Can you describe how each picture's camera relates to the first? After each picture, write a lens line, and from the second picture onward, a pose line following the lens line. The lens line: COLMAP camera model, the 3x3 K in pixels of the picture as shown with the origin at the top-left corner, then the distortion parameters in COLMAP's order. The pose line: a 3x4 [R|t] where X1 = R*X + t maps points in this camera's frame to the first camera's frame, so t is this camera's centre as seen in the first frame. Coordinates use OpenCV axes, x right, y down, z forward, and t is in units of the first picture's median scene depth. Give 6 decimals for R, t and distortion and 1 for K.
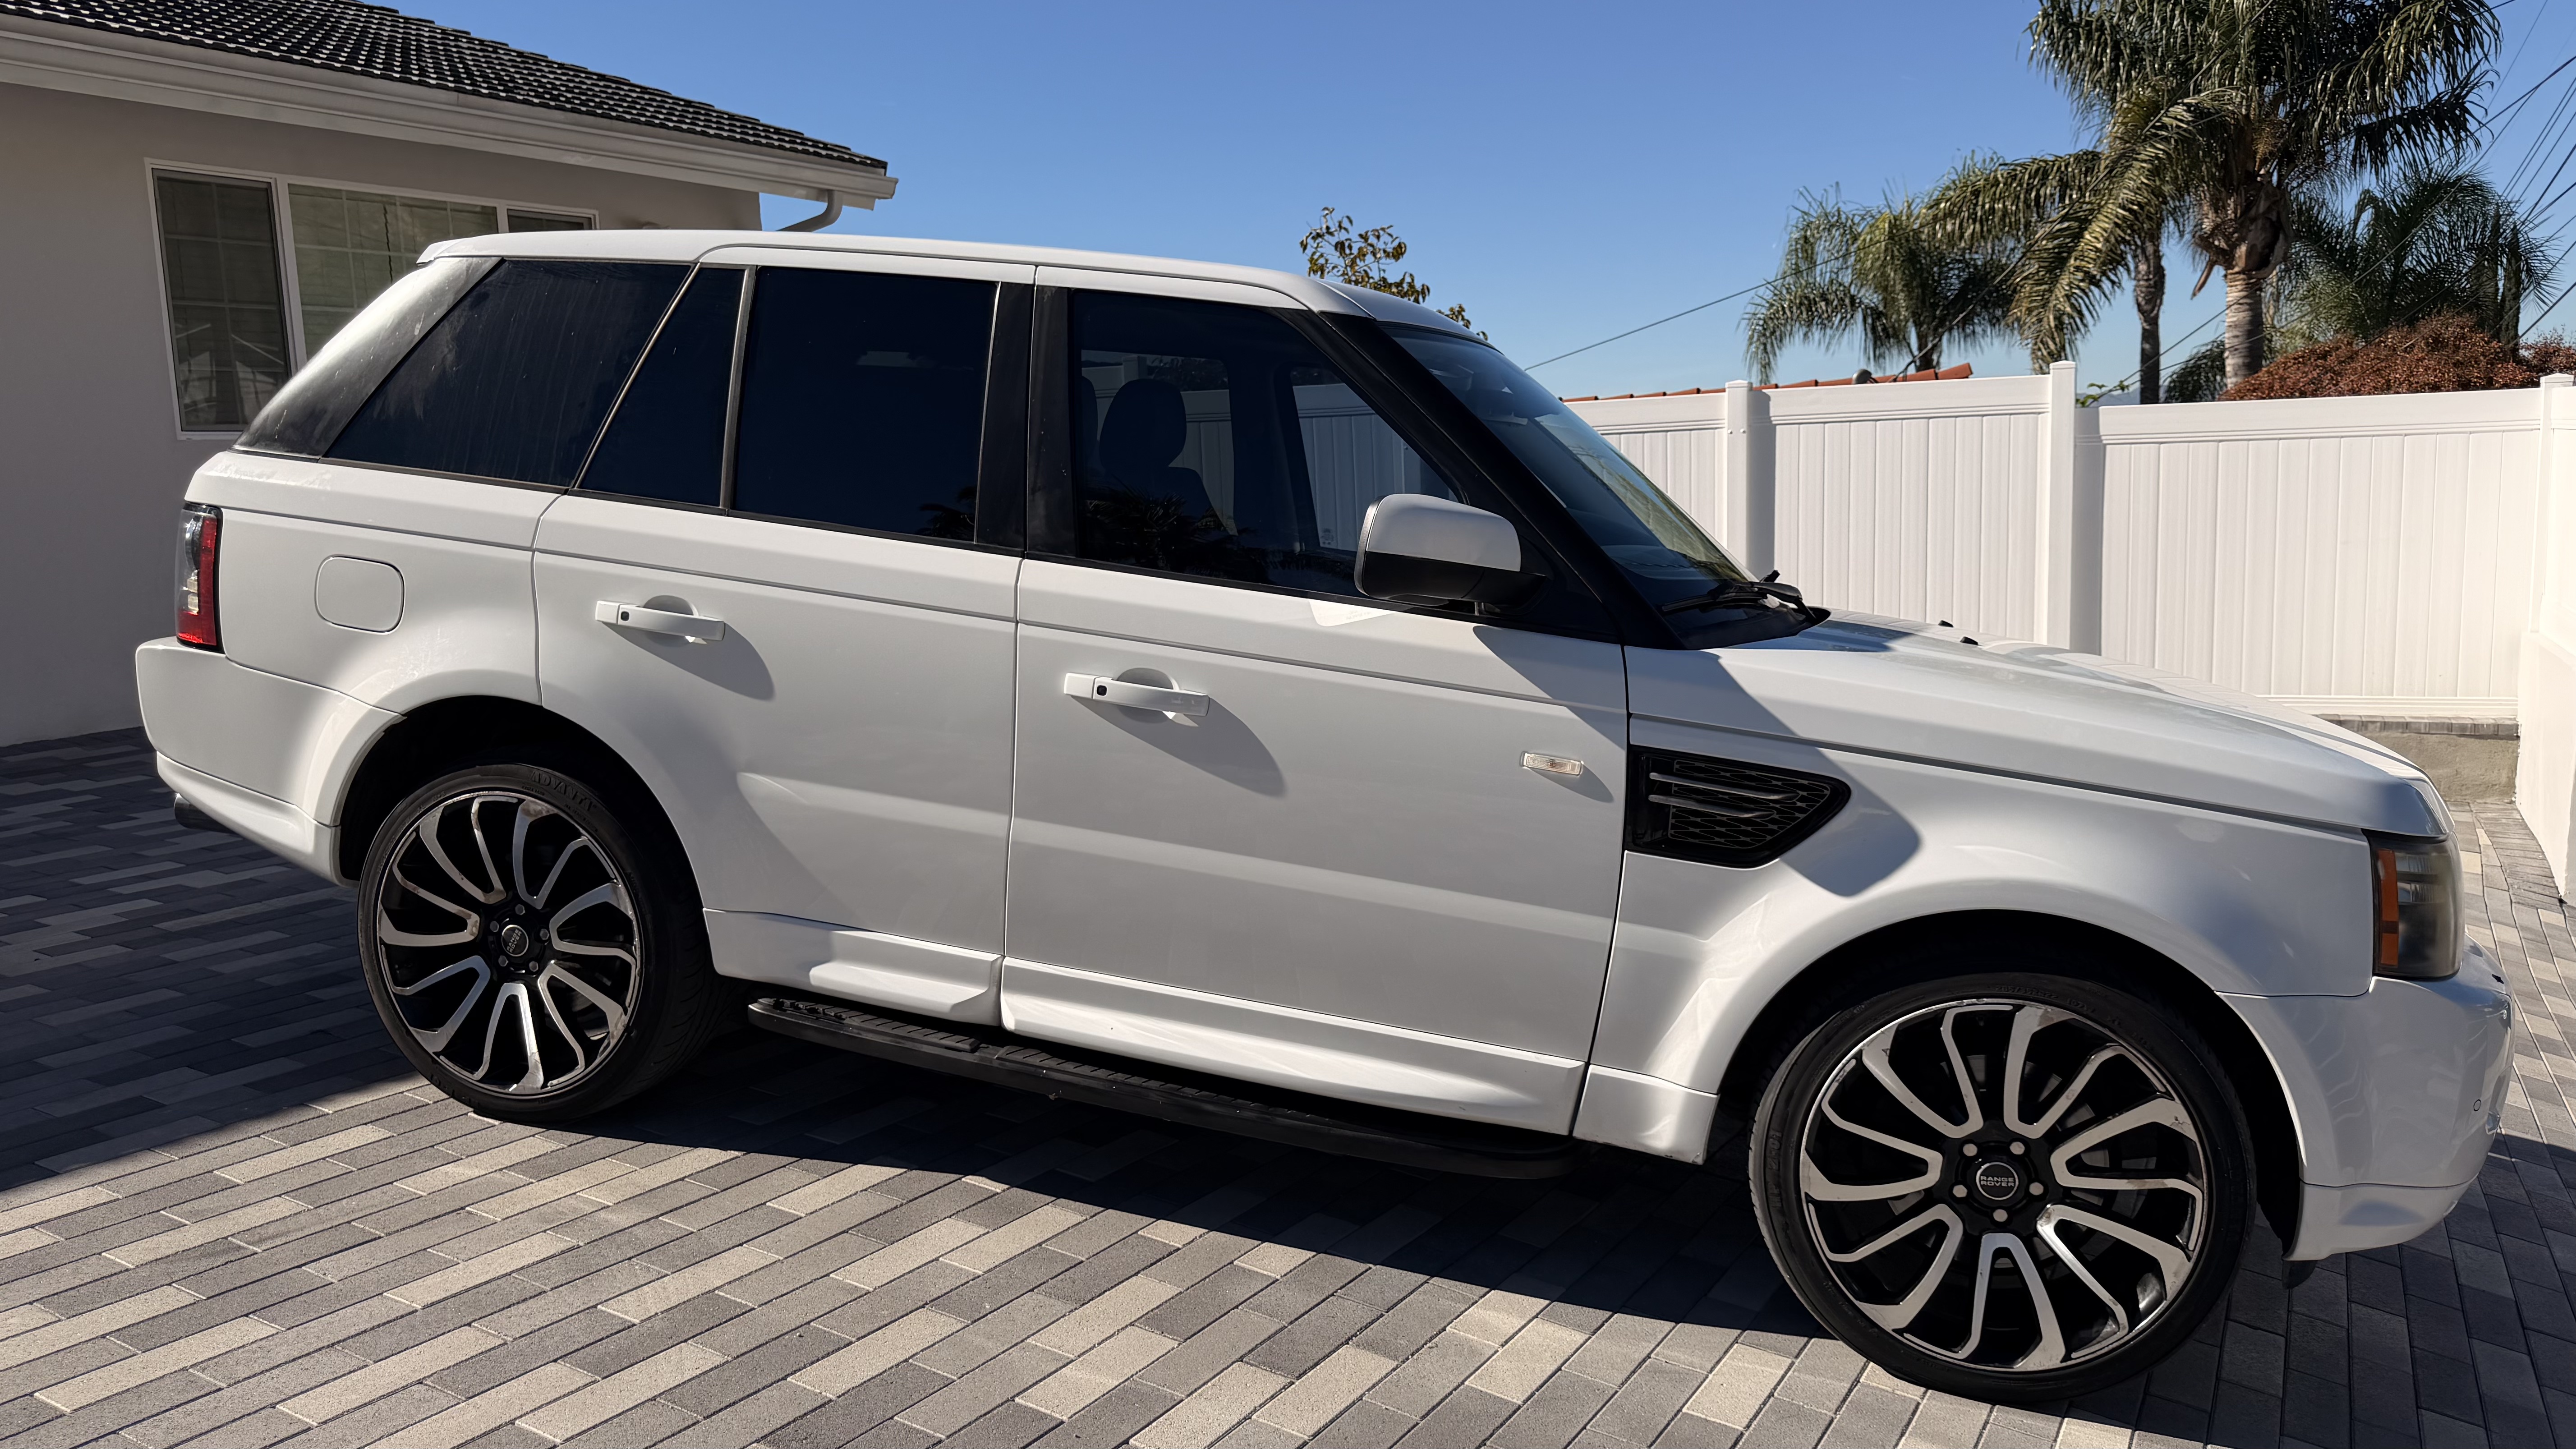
lens RADIAL K [[1952.5, 0, 1288.0], [0, 1952.5, 724.5], [0, 0, 1]] dist [0.177182, -0.392861]
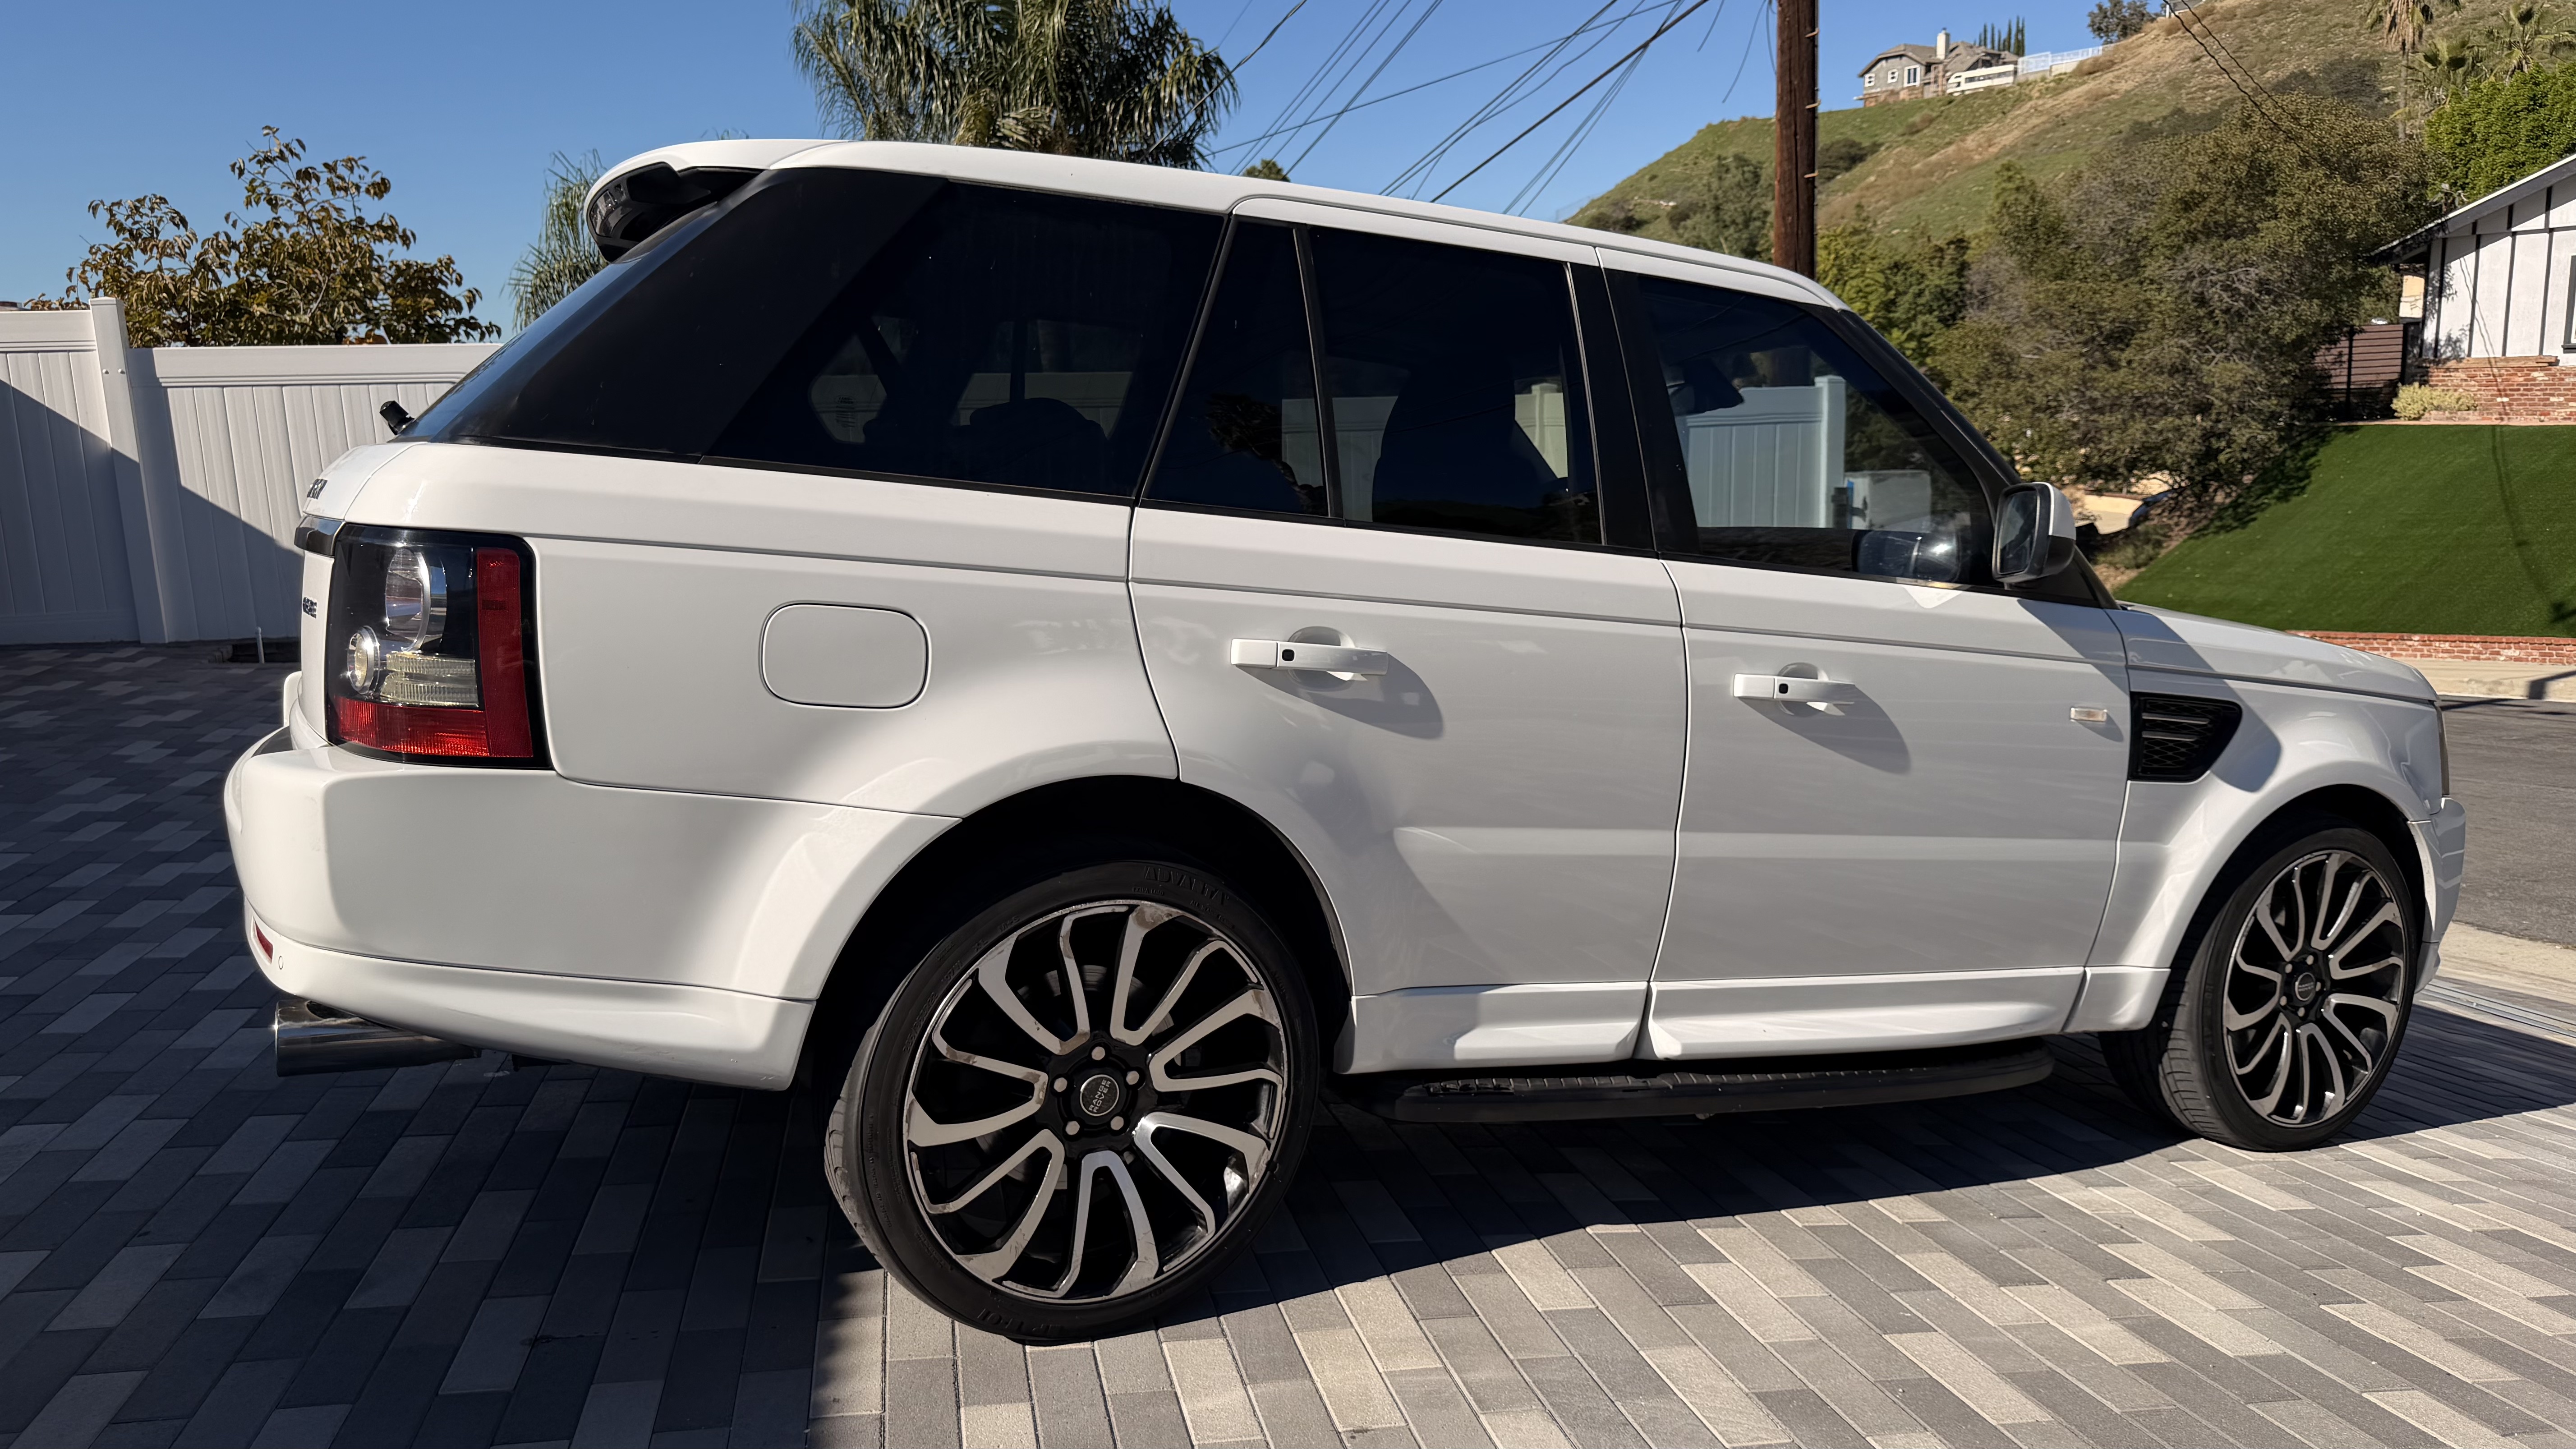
lens RADIAL K [[1952.5, 0, 1288.0], [0, 1952.5, 724.5], [0, 0, 1]] dist [0.177182, -0.392861]
pose [[0.708125, -0.100272, 0.698931, -0.892945], [0.091415, 0.994554, 0.050065, -0.066469], [-0.700144, 0.028441, 0.713435, 0.431781]]
